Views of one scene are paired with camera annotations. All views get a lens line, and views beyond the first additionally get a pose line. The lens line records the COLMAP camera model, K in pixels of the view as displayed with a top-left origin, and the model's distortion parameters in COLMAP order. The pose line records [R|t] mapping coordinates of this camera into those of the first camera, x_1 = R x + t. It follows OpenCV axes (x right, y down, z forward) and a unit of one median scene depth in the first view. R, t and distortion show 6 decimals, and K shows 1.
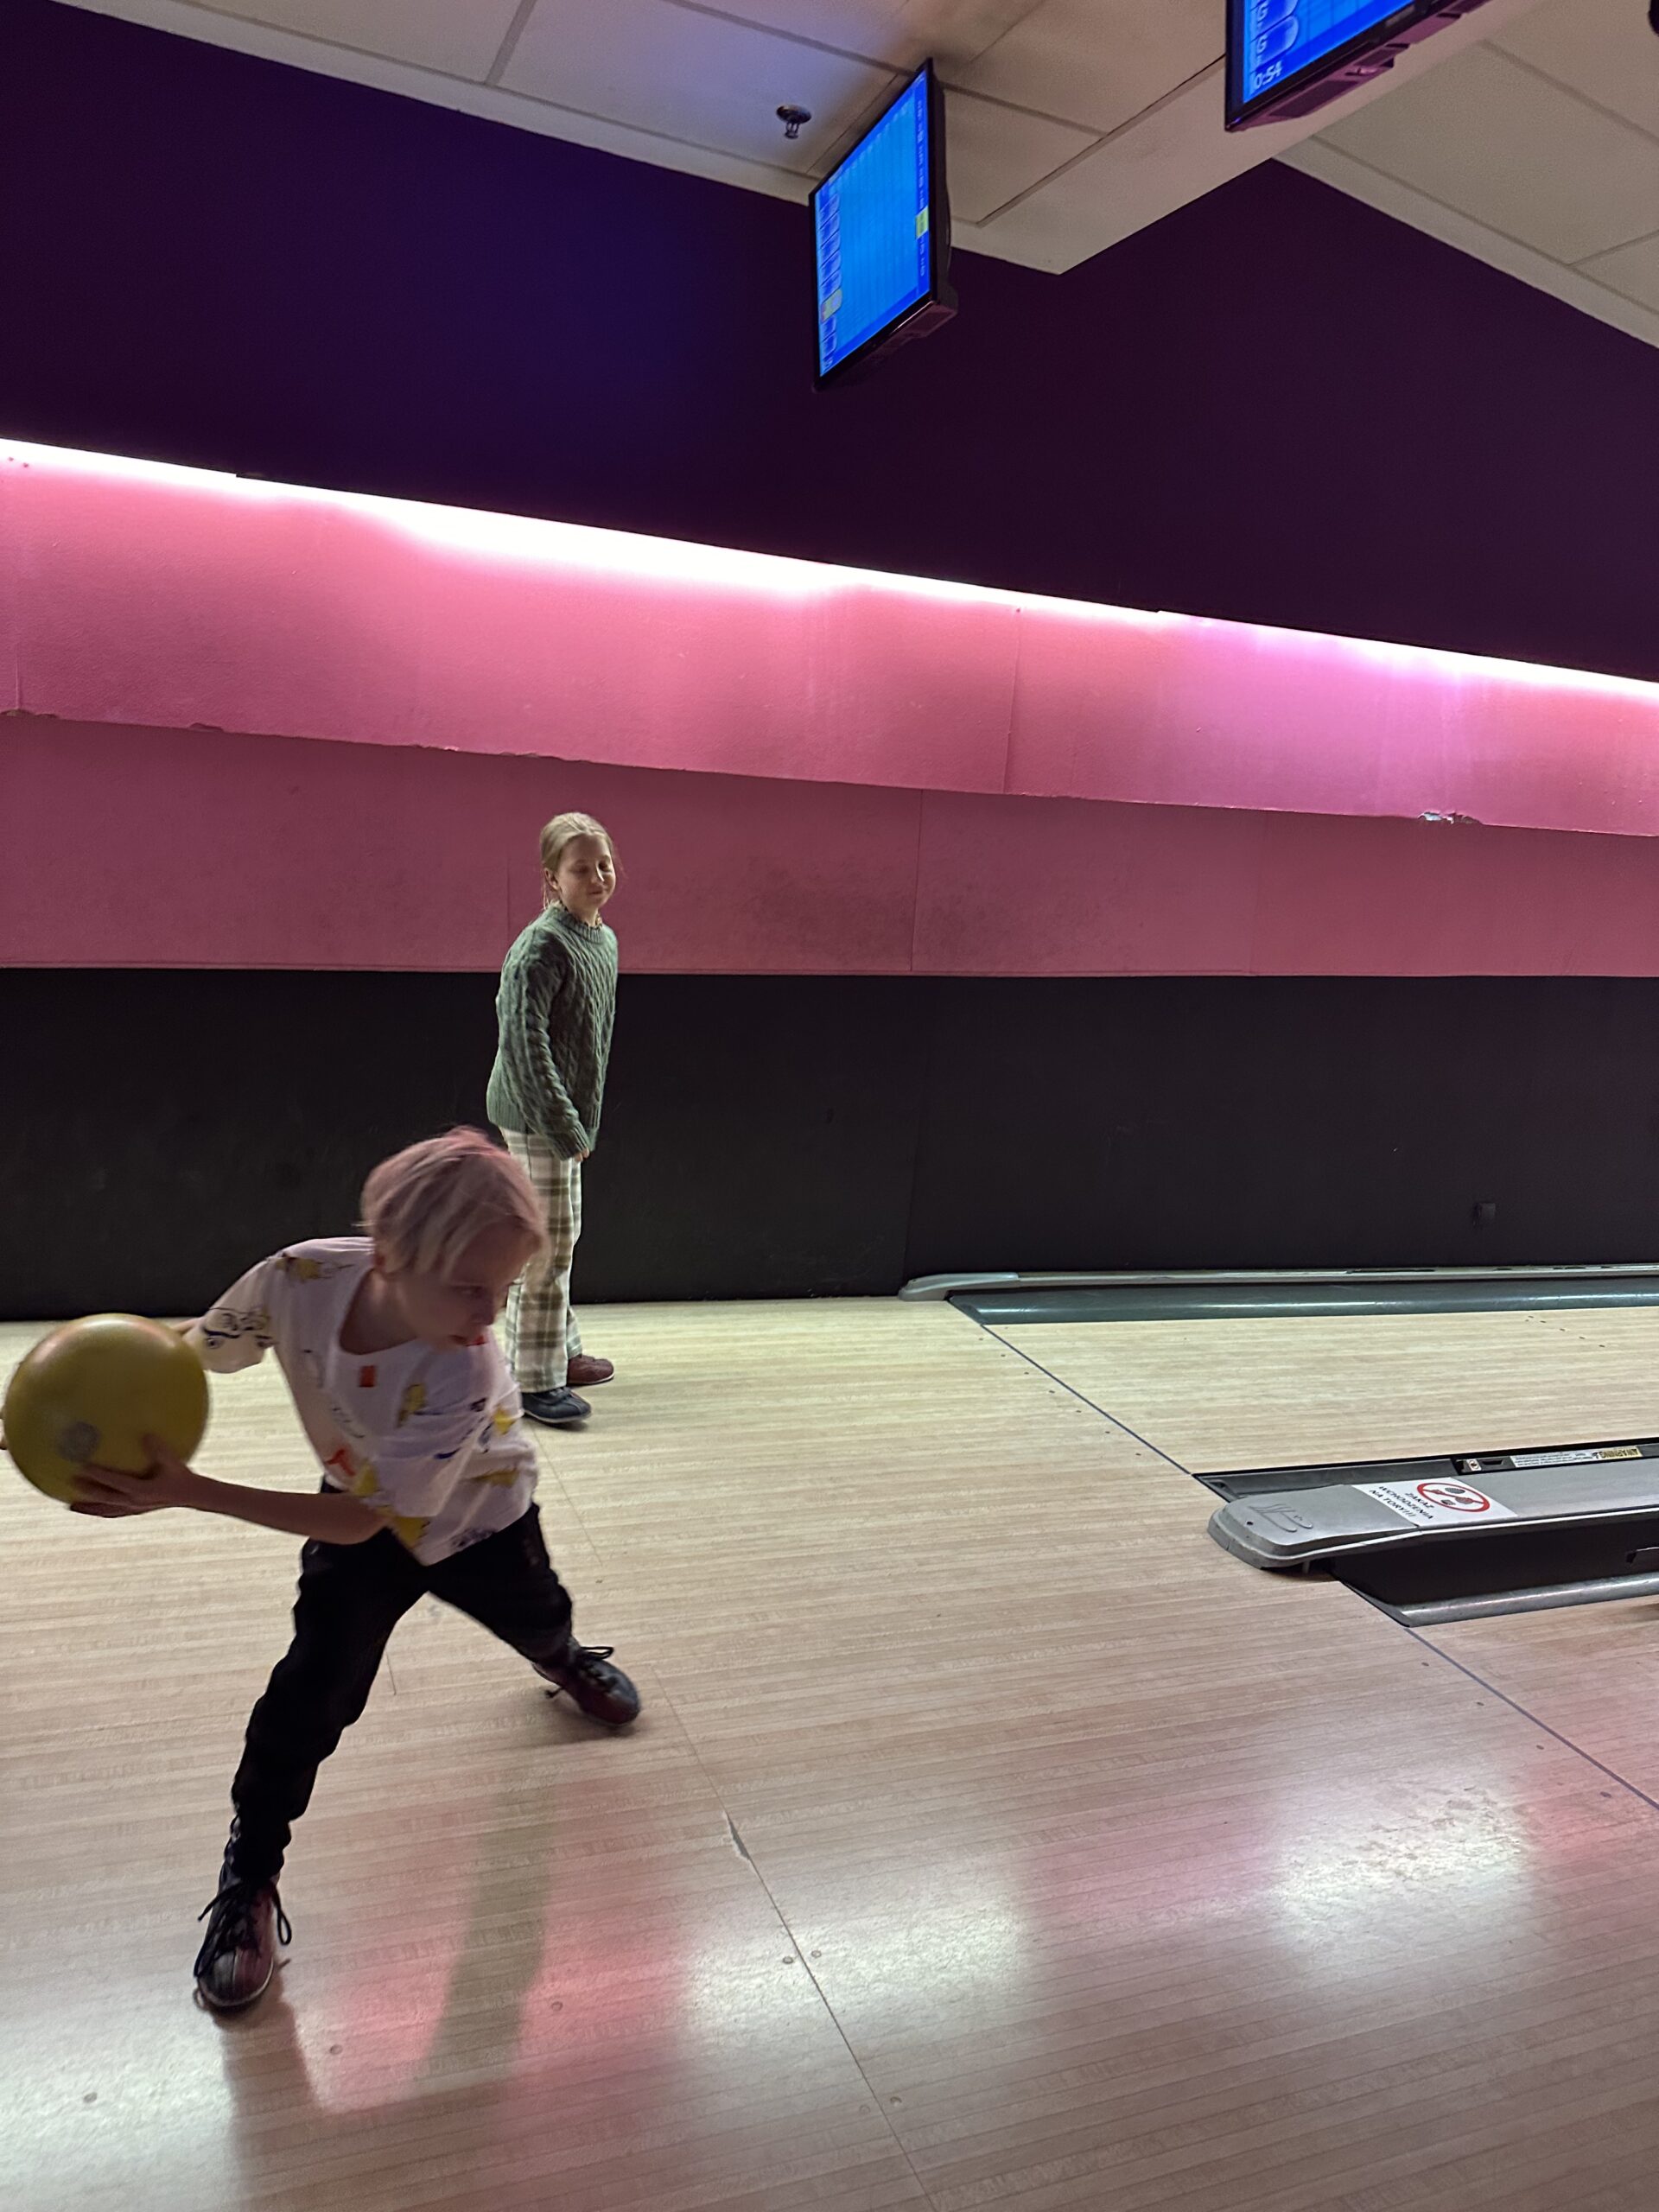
lens RADIAL K [[1541.0, 0, 825.8], [0, 1541.0, 1110.8], [0, 0, 1]] dist [-0.009356, -0.021238]
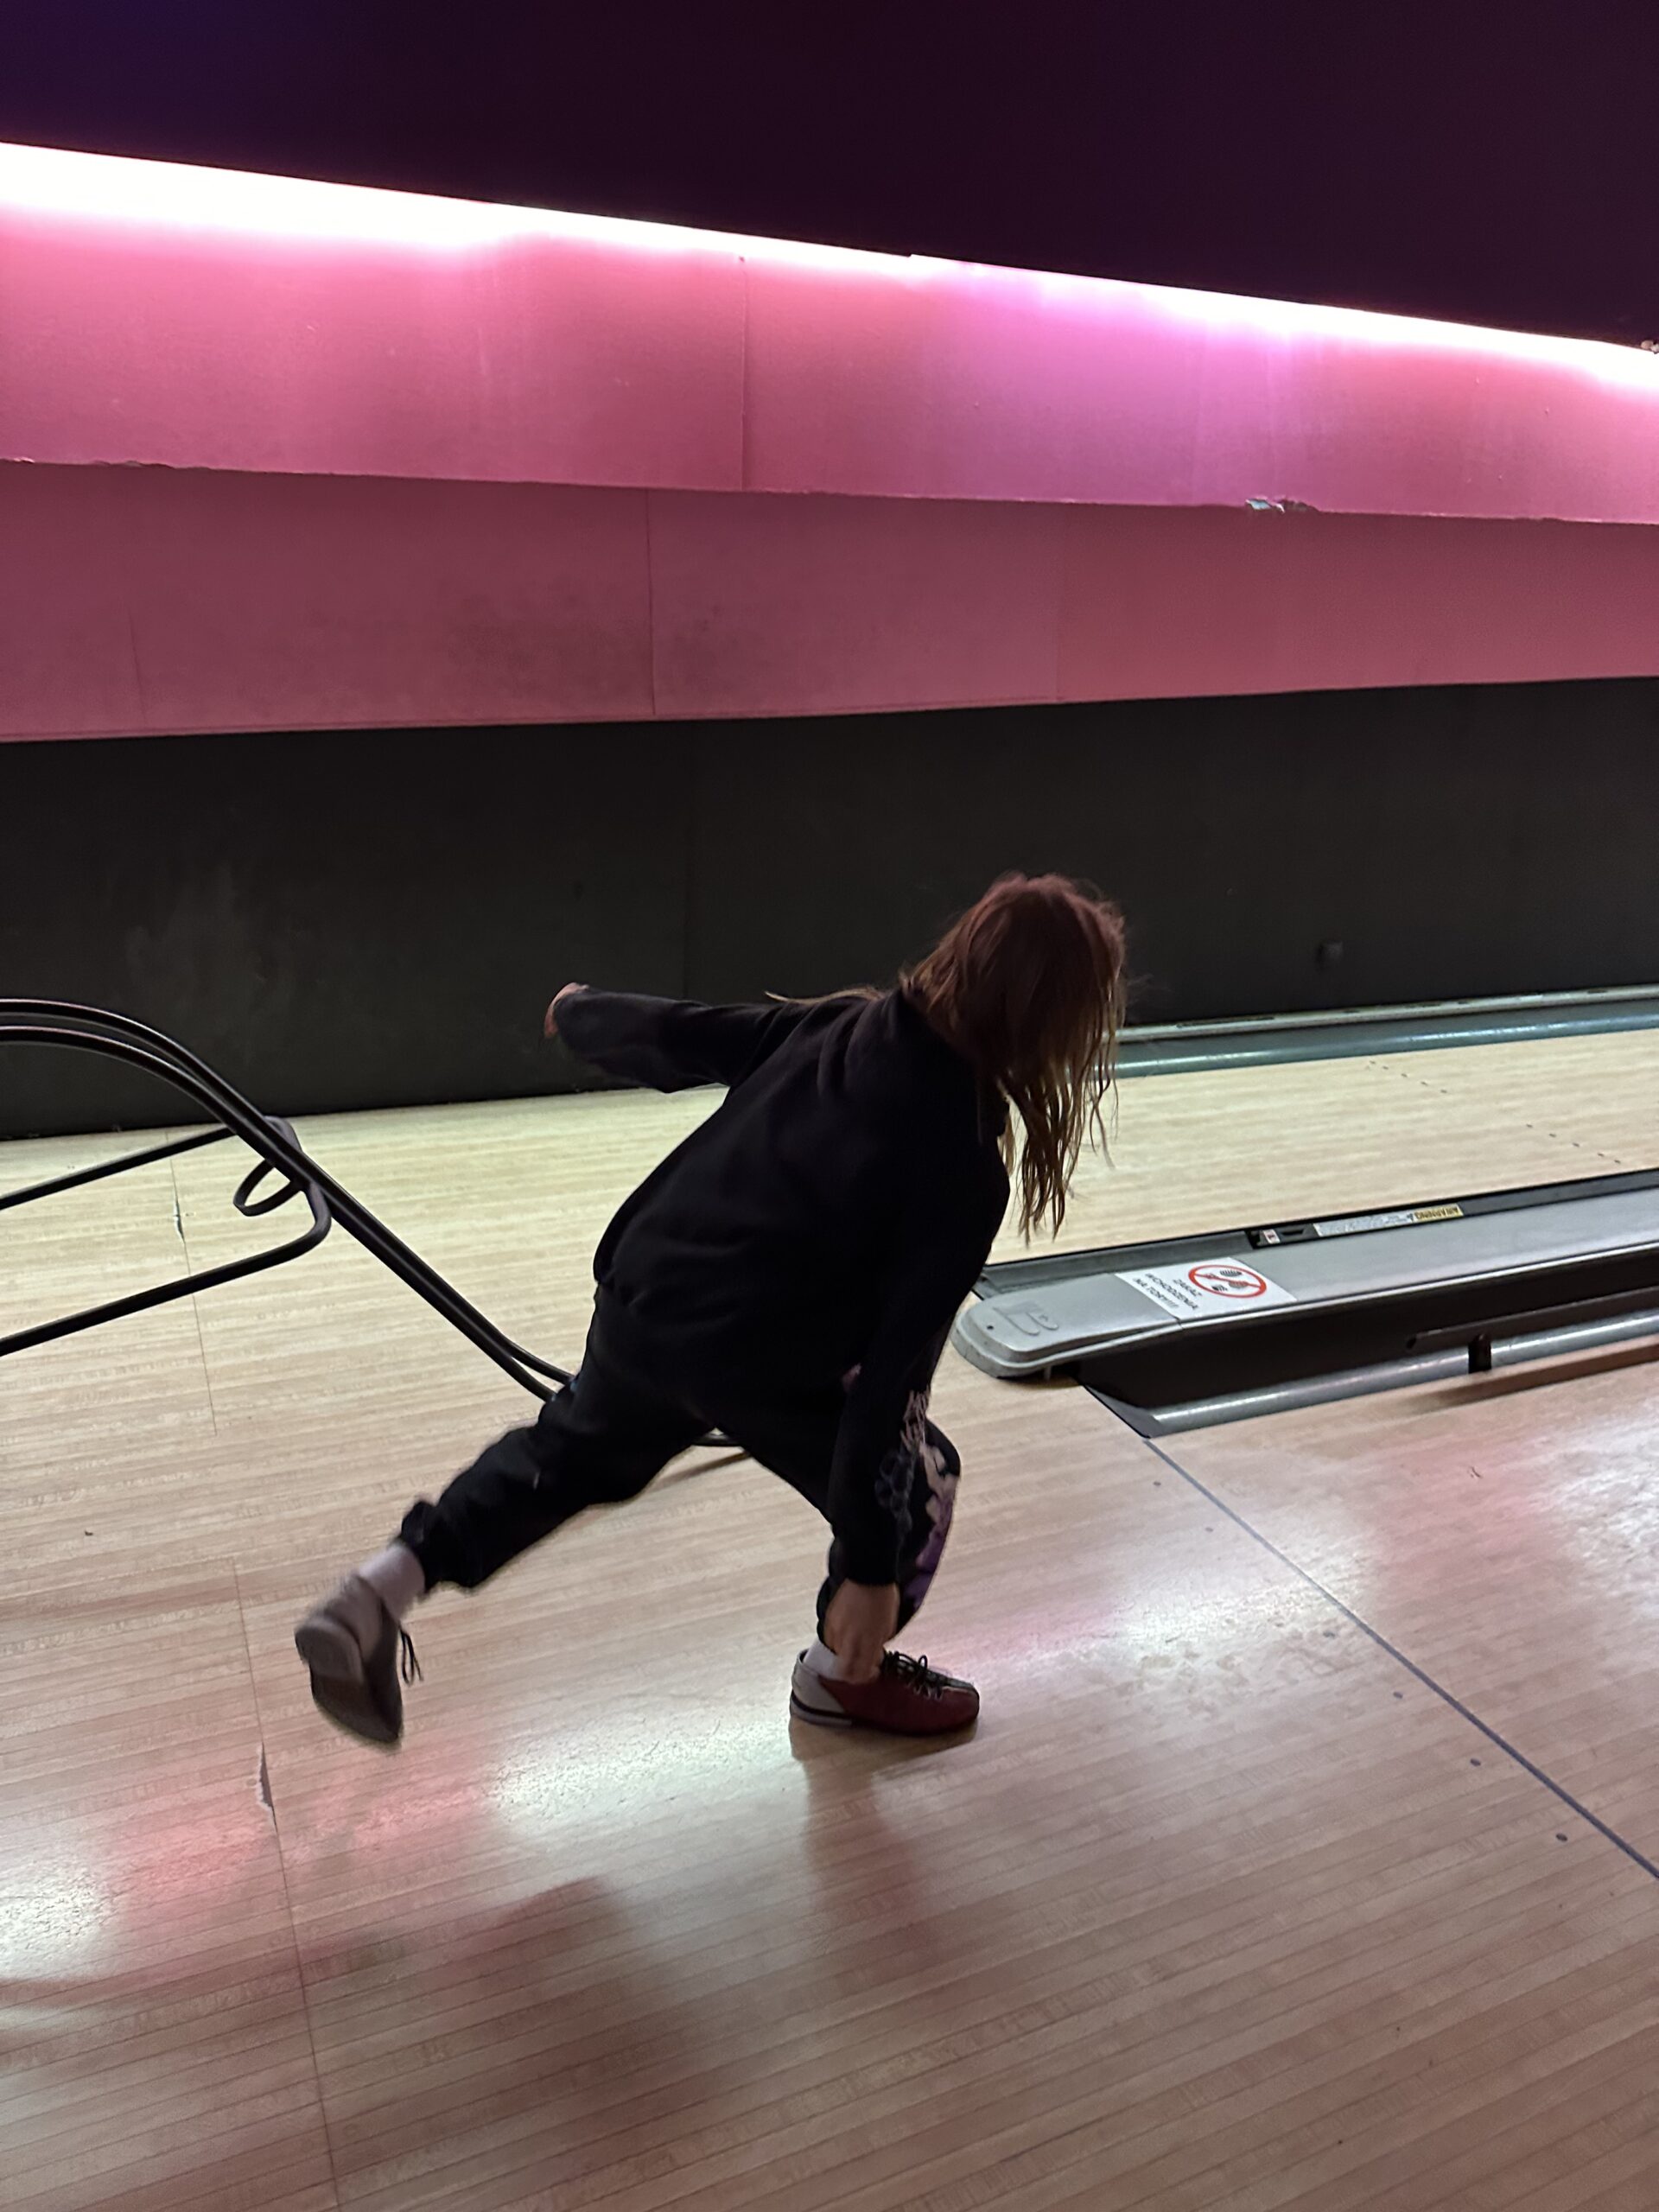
lens RADIAL K [[1541.0, 0, 883.2], [0, 1541.0, 1117.3], [0, 0, 1]] dist [-0.009356, -0.021238]
pose [[0.996627, -0.064628, 0.050576, 0.172978], [0.056025, 0.986147, 0.156126, 0.007867], [-0.059965, -0.152766, 0.986442, 0.148814]]
